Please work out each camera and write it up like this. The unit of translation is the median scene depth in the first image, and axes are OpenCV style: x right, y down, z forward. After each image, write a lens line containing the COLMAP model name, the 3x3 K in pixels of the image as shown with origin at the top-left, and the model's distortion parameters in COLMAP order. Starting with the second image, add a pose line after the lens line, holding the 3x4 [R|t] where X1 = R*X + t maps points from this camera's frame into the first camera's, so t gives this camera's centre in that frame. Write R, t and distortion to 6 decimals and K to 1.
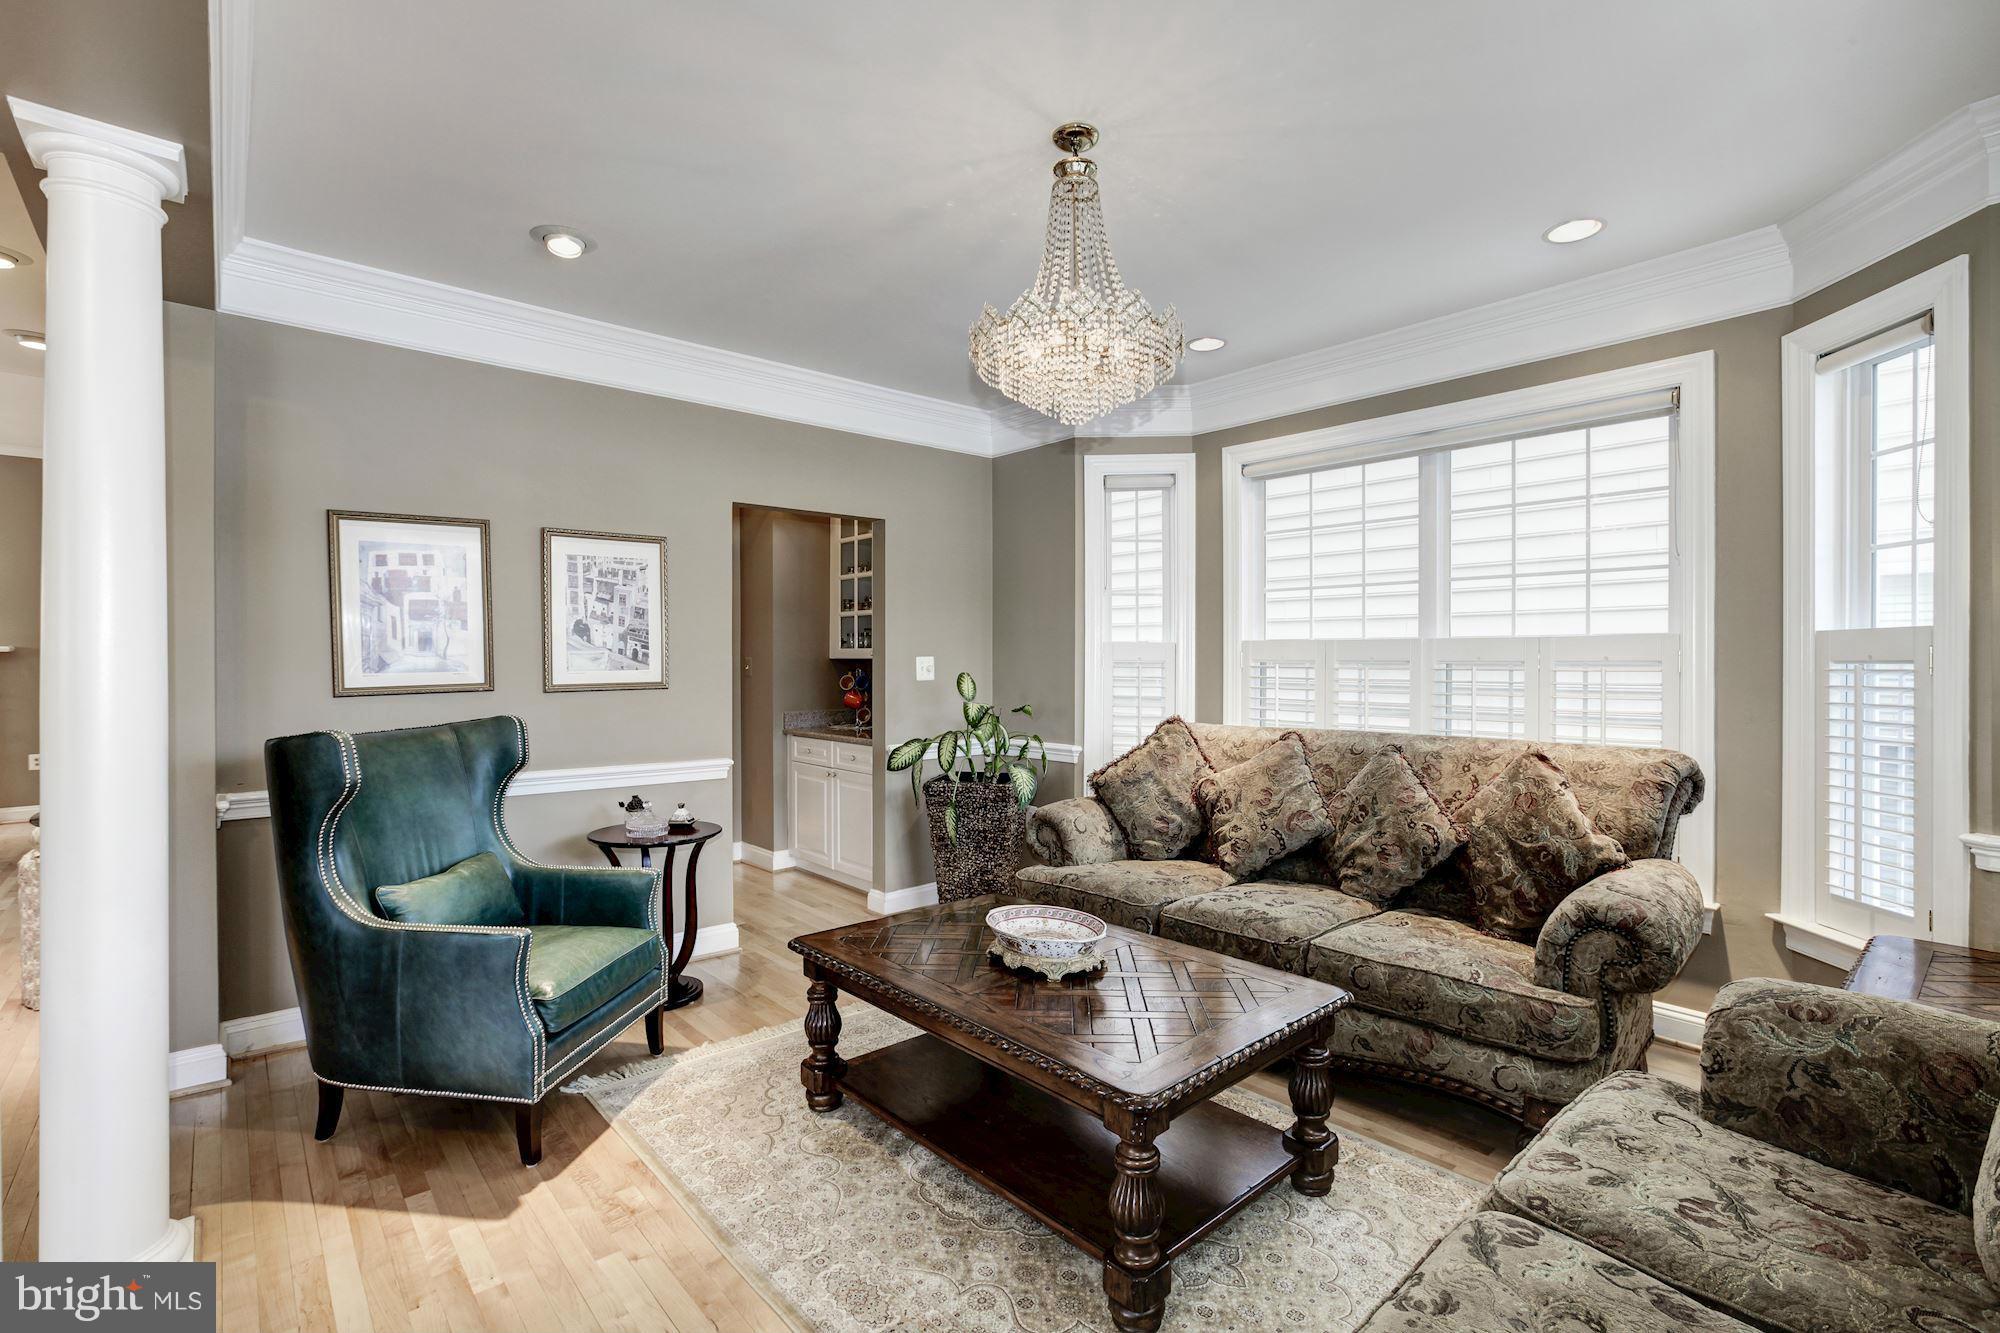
lens RADIAL K [[926.0, 0, 1041.0], [0, 926.0, 664.3], [0, 0, 1]] dist [-0.003918, 0.006046]
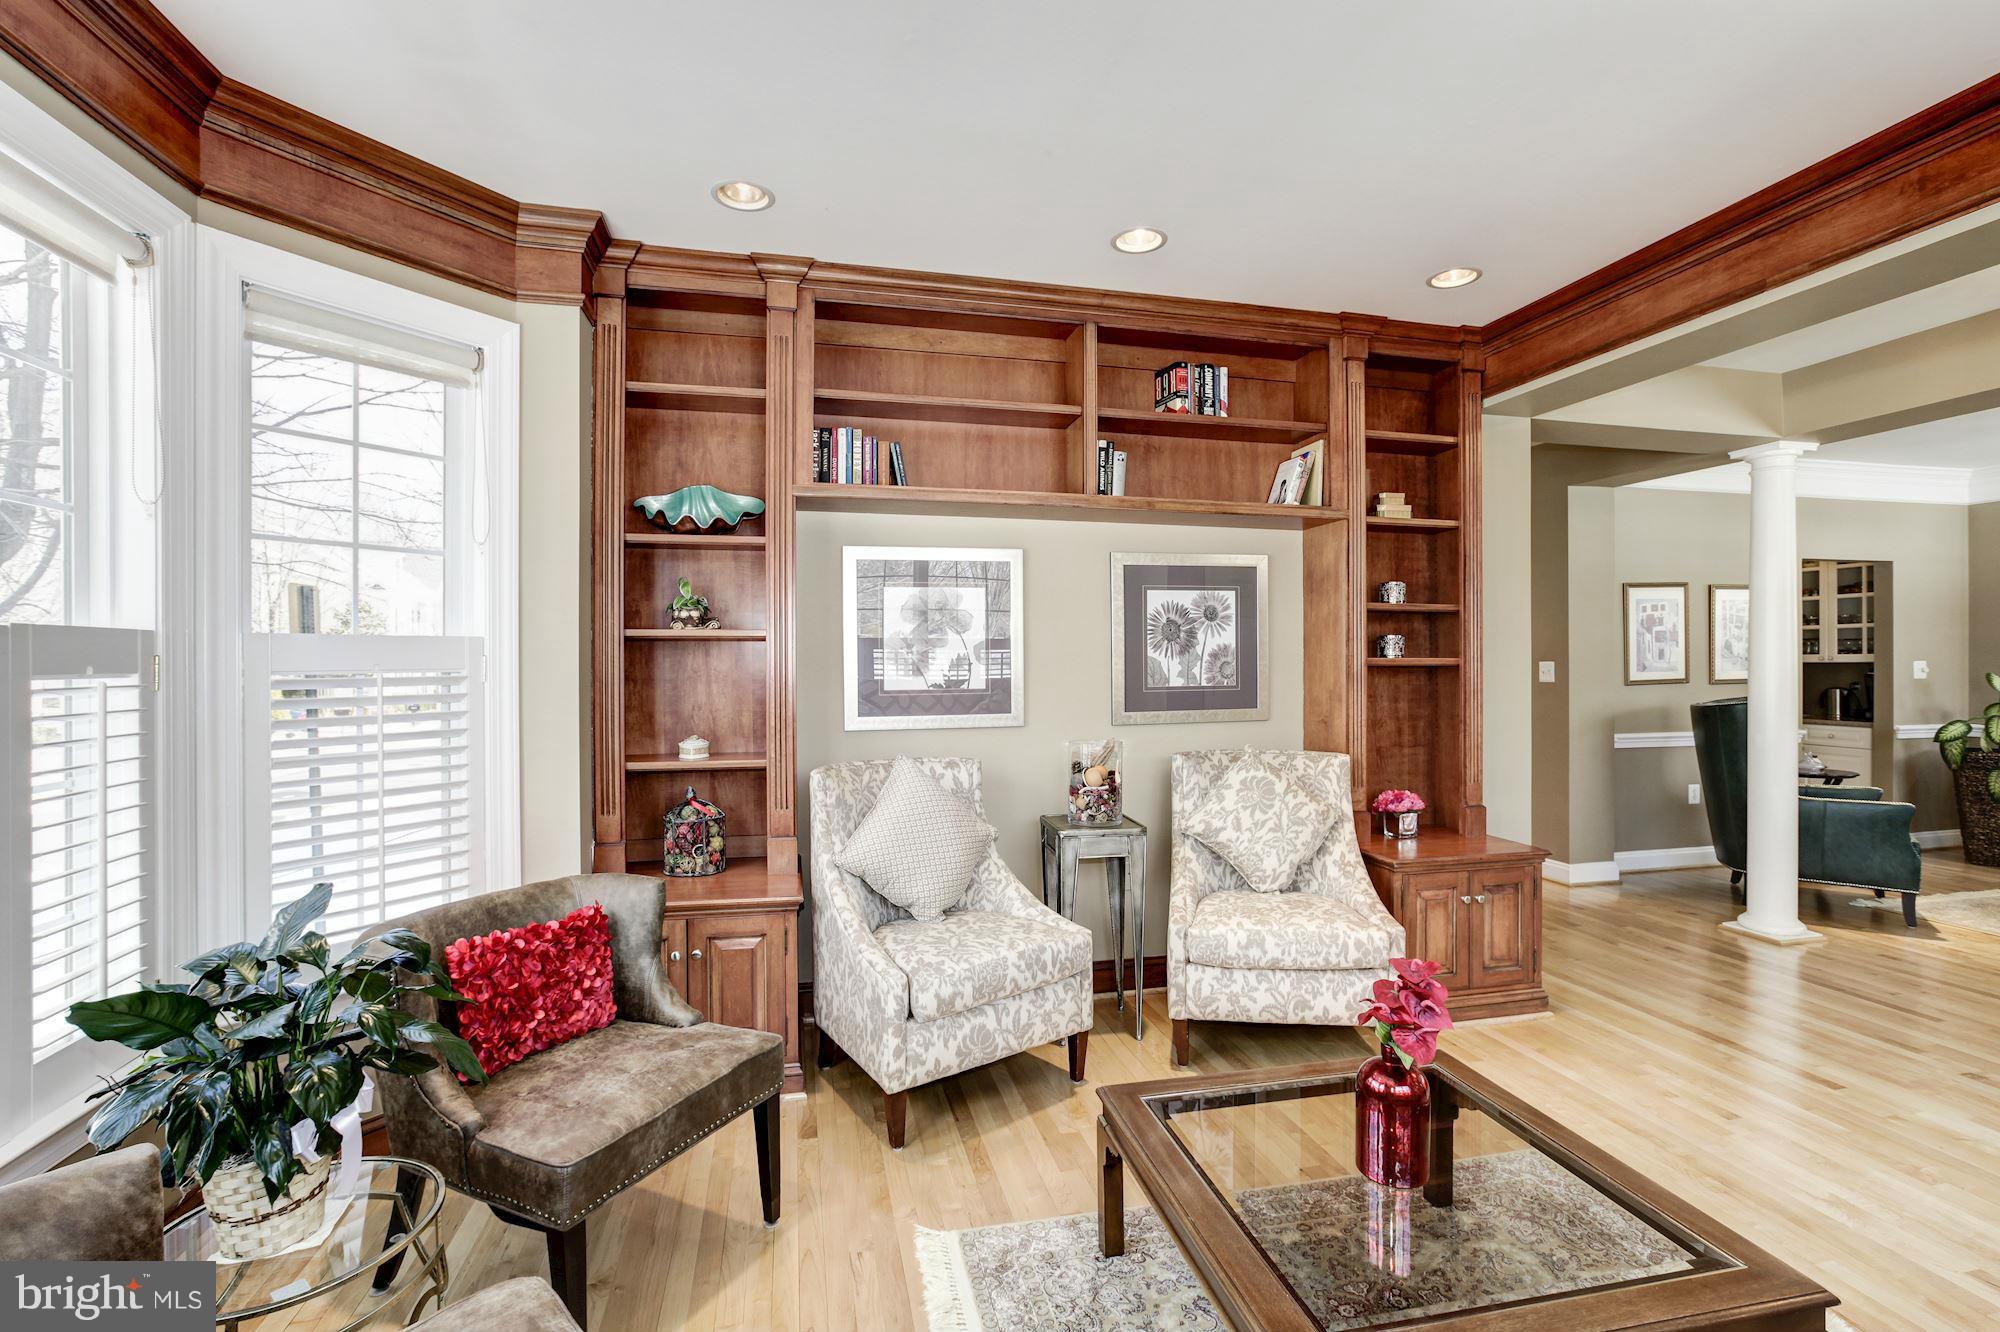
lens RADIAL K [[926.0, 0, 1006.3], [0, 926.0, 663.2], [0, 0, 1]] dist [-0.003918, 0.006046]
pose [[0.880893, -0.007084, -0.473263, -0.937606], [0.002430, 0.999942, -0.010445, 0.007941], [0.473310, 0.008052, 0.880859, -1.146408]]
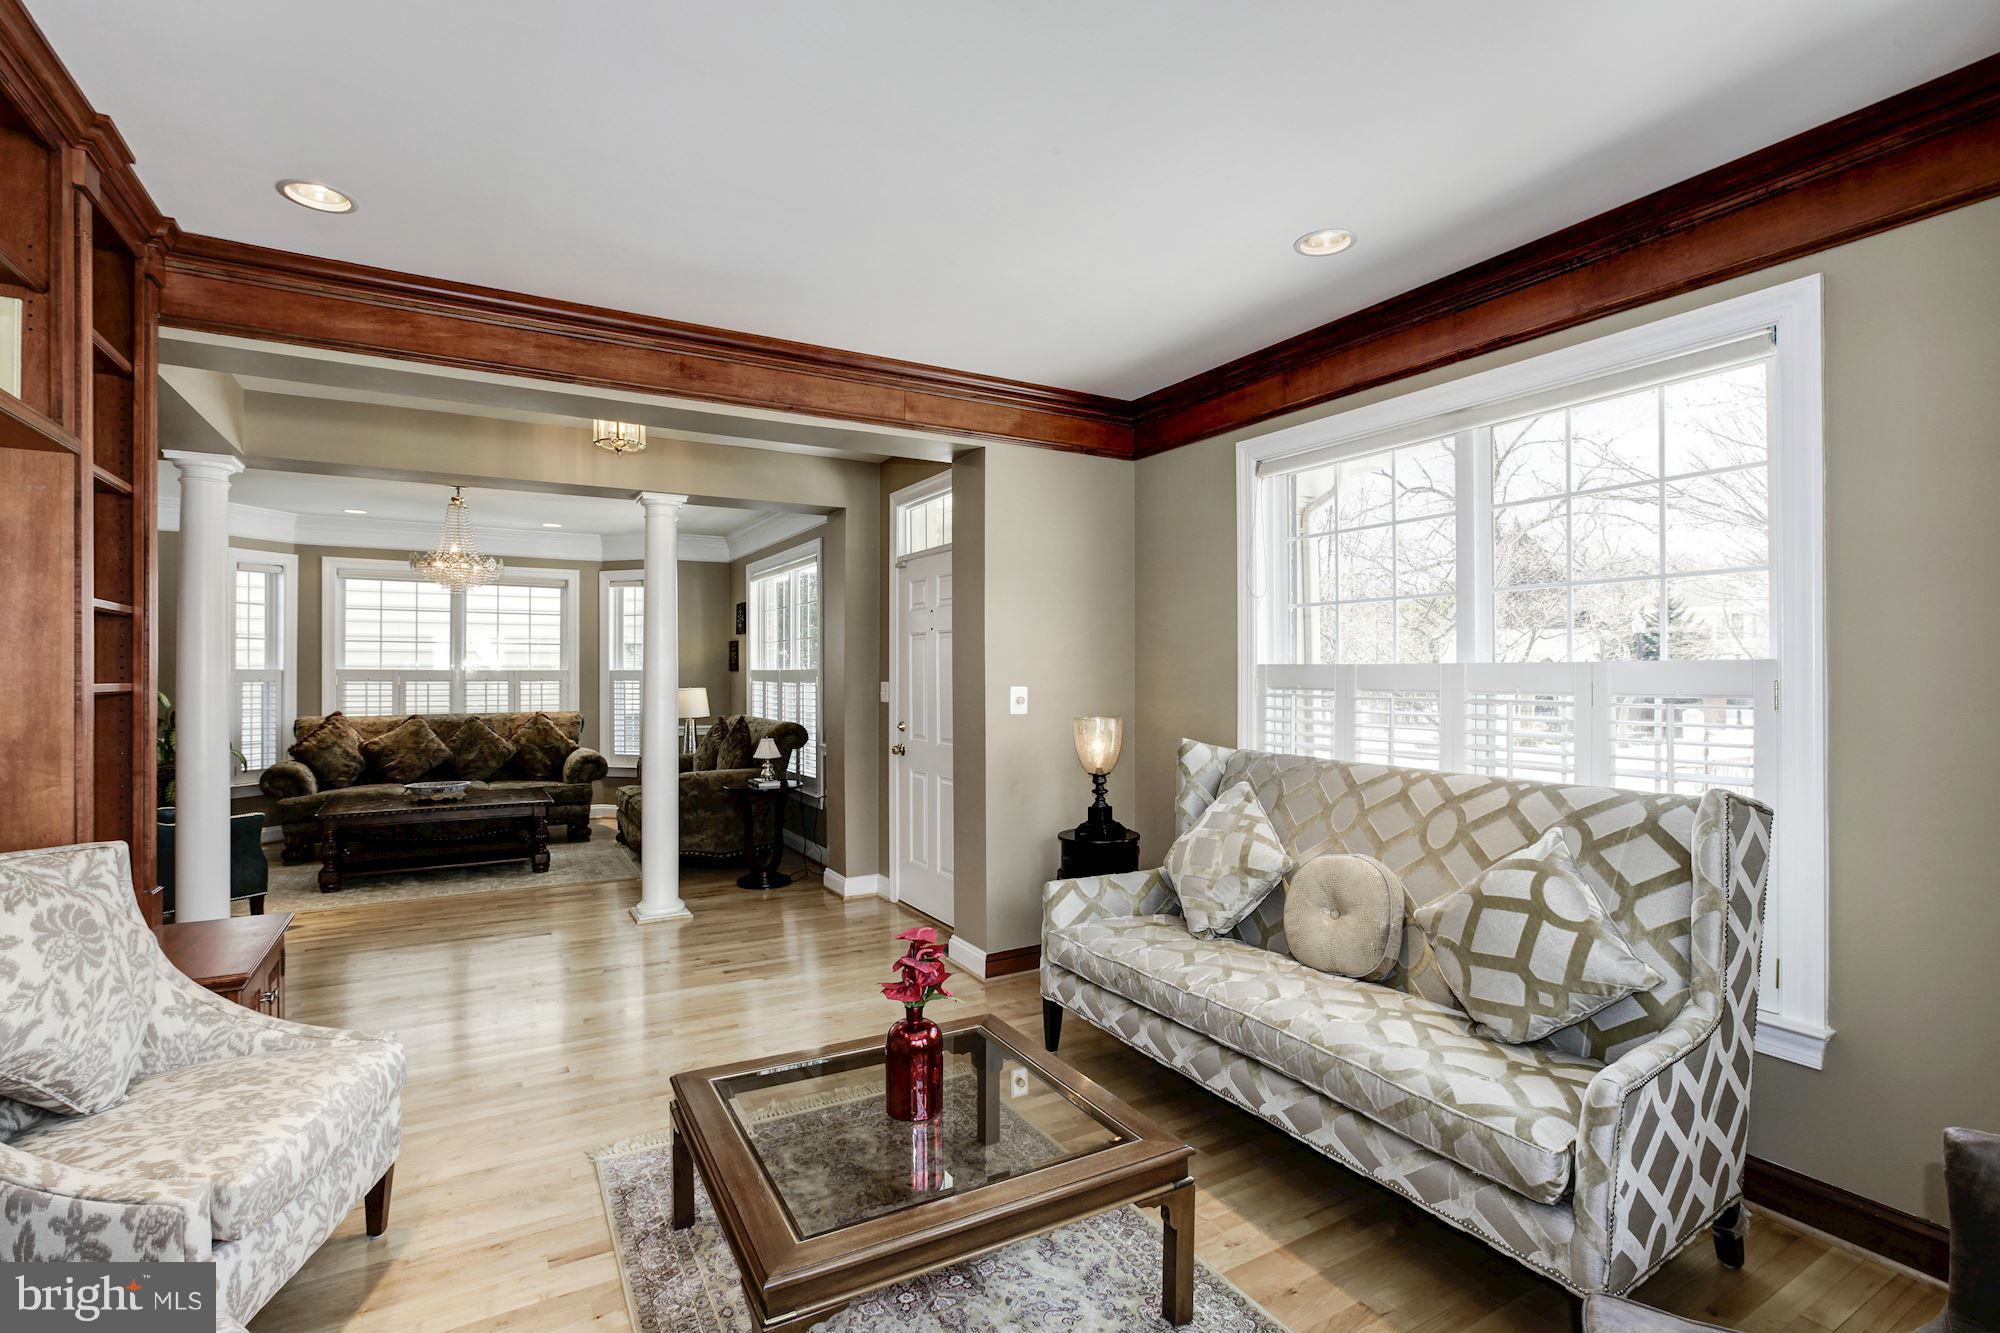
lens RADIAL K [[926.0, 0, 995.4], [0, 926.0, 674.0], [0, 0, 1]] dist [-0.003918, 0.006046]
pose [[0.222087, -0.001109, 0.975026, -1.581402], [0.006191, 0.999981, -0.000273, -0.011112], [-0.975007, 0.006097, 0.222090, -0.785356]]
